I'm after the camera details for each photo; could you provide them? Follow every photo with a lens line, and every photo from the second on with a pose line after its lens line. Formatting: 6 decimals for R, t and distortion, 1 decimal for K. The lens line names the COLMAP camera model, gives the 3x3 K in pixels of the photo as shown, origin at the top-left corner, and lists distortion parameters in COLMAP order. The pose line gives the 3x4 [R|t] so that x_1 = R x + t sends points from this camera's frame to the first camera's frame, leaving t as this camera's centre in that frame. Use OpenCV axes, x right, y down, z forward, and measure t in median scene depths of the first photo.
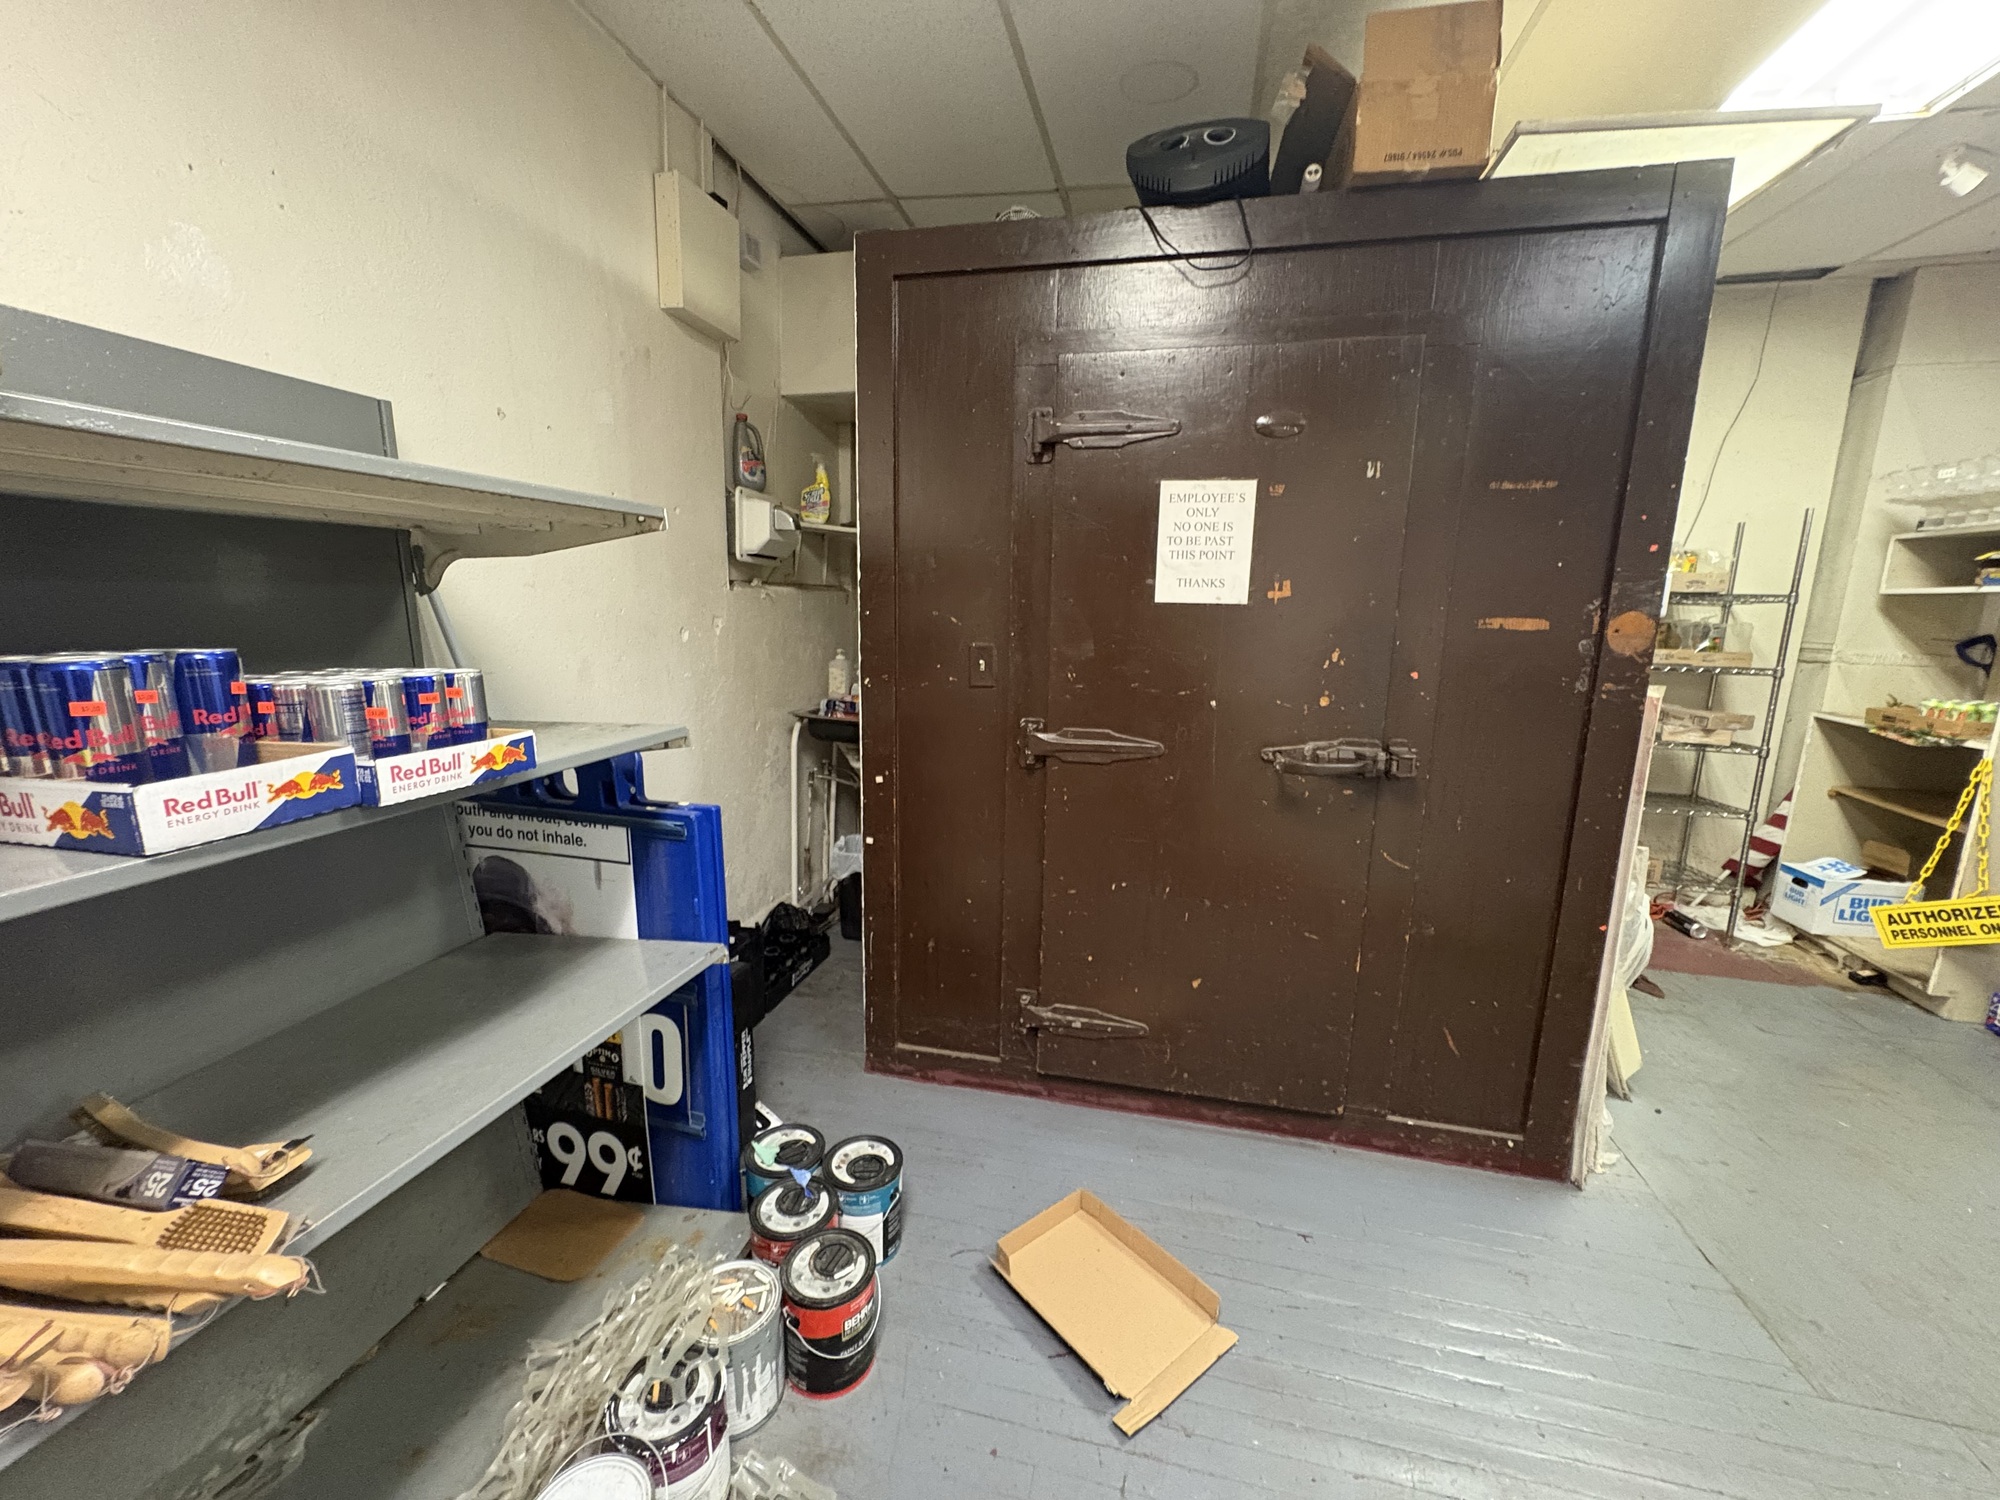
lens RADIAL K [[798.6, 0, 996.2], [0, 798.6, 753.1], [0, 0, 1]] dist [-0.001354, 0.000107]
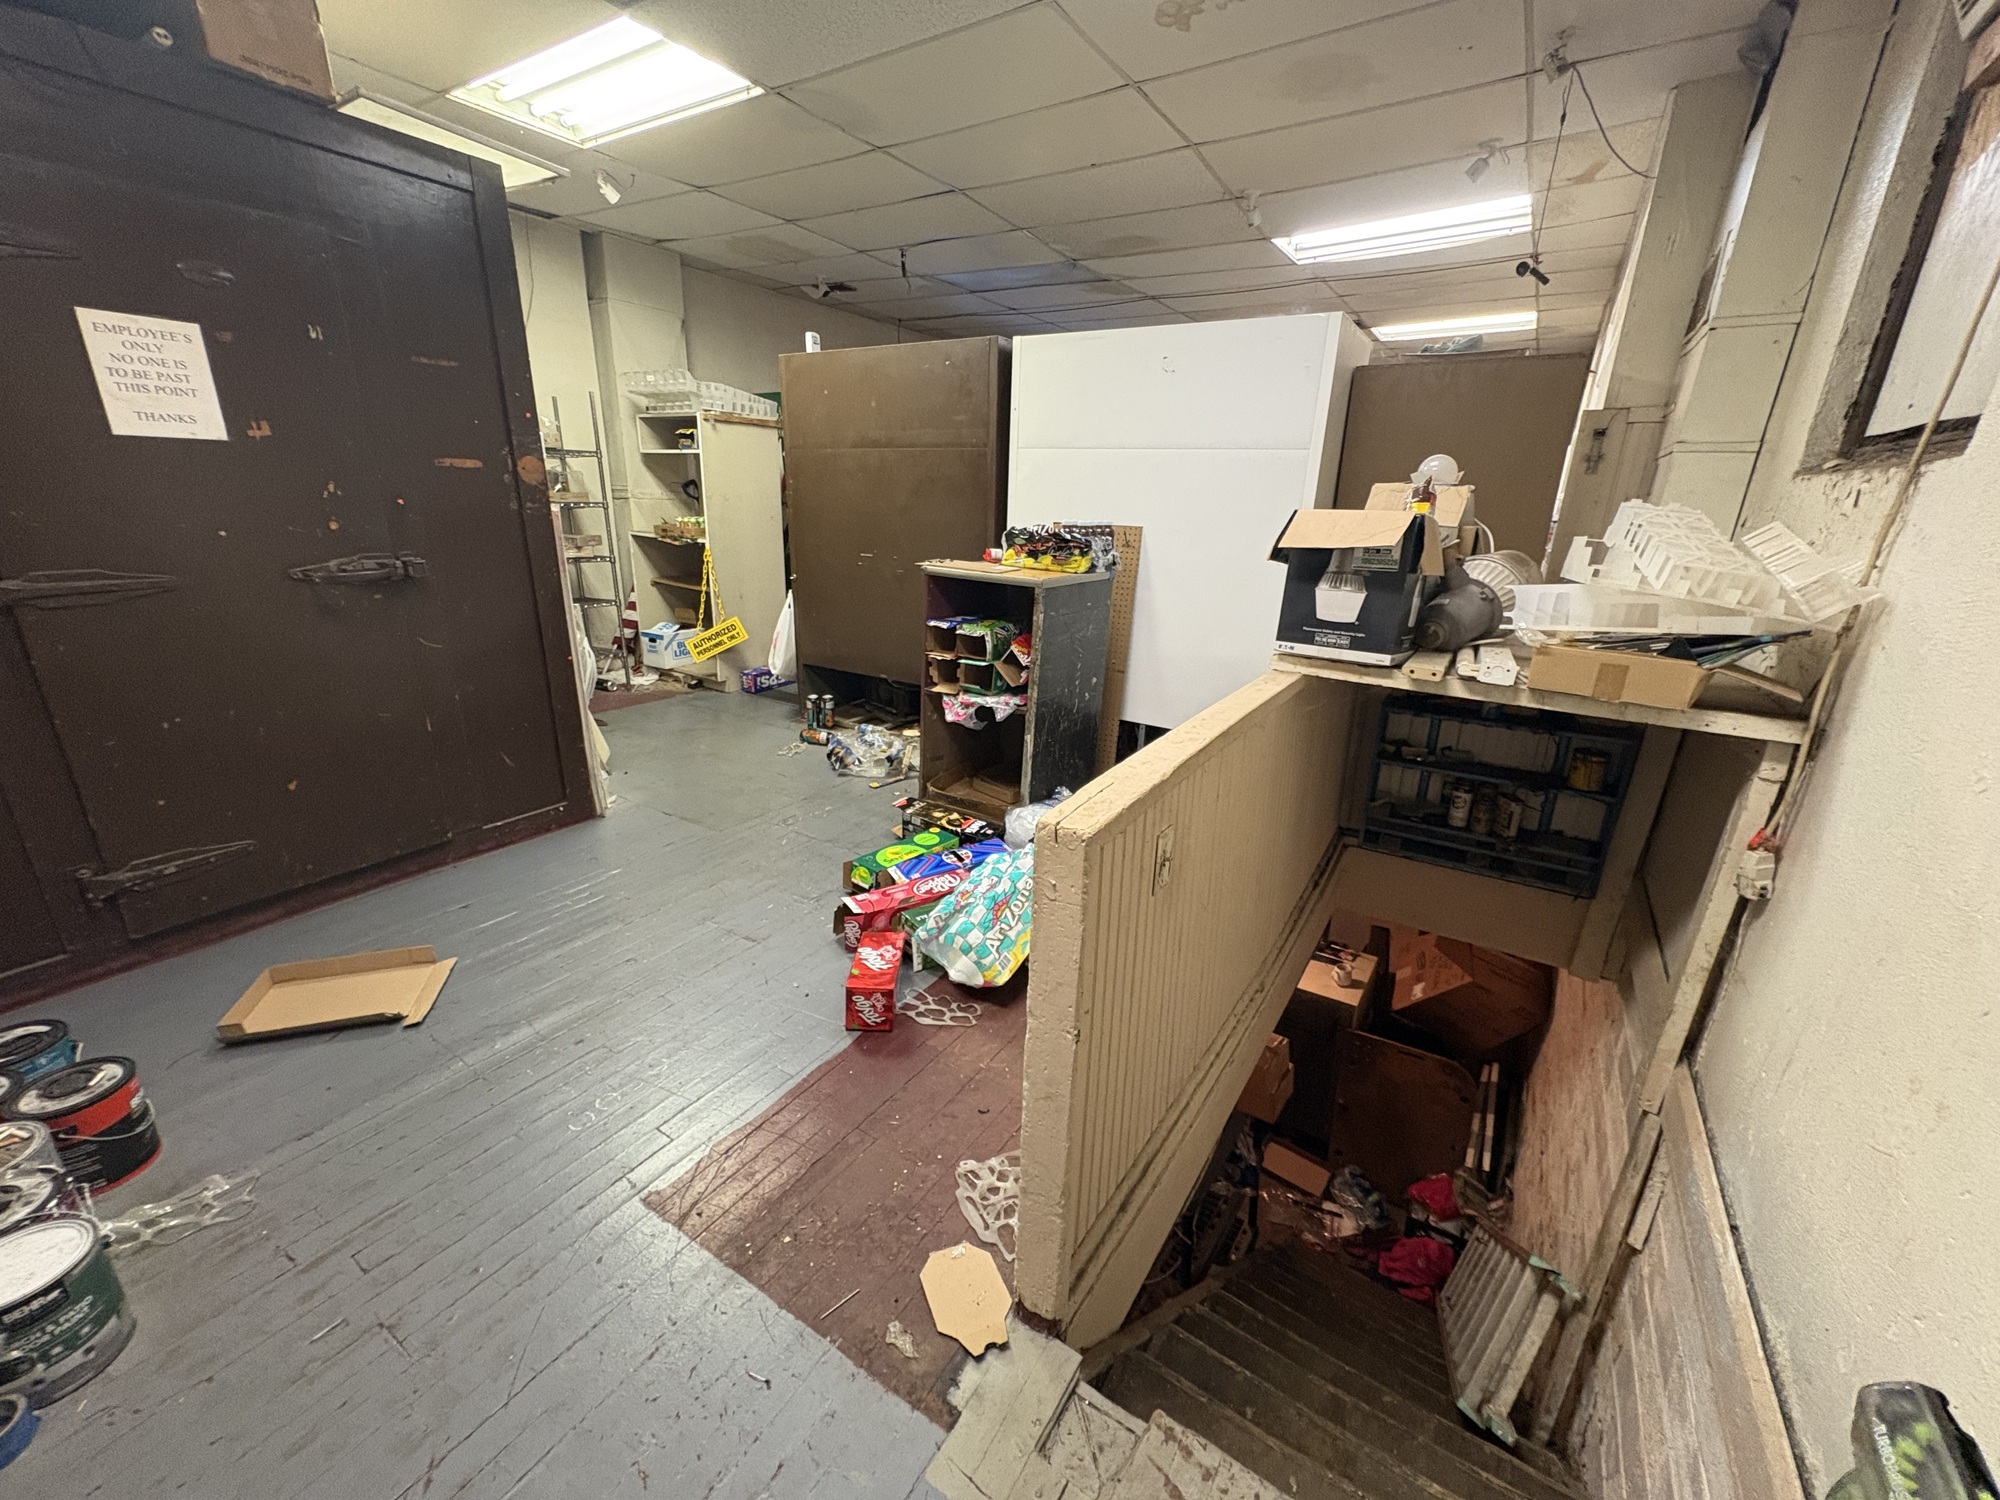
lens RADIAL K [[798.6, 0, 1001.1], [0, 798.6, 759.3], [0, 0, 1]] dist [-0.001354, 0.000107]
pose [[0.339043, -0.308458, 0.888765, -0.309196], [0.149548, 0.950379, 0.272793, 0.066534], [-0.928809, 0.040425, 0.368348, -0.282028]]
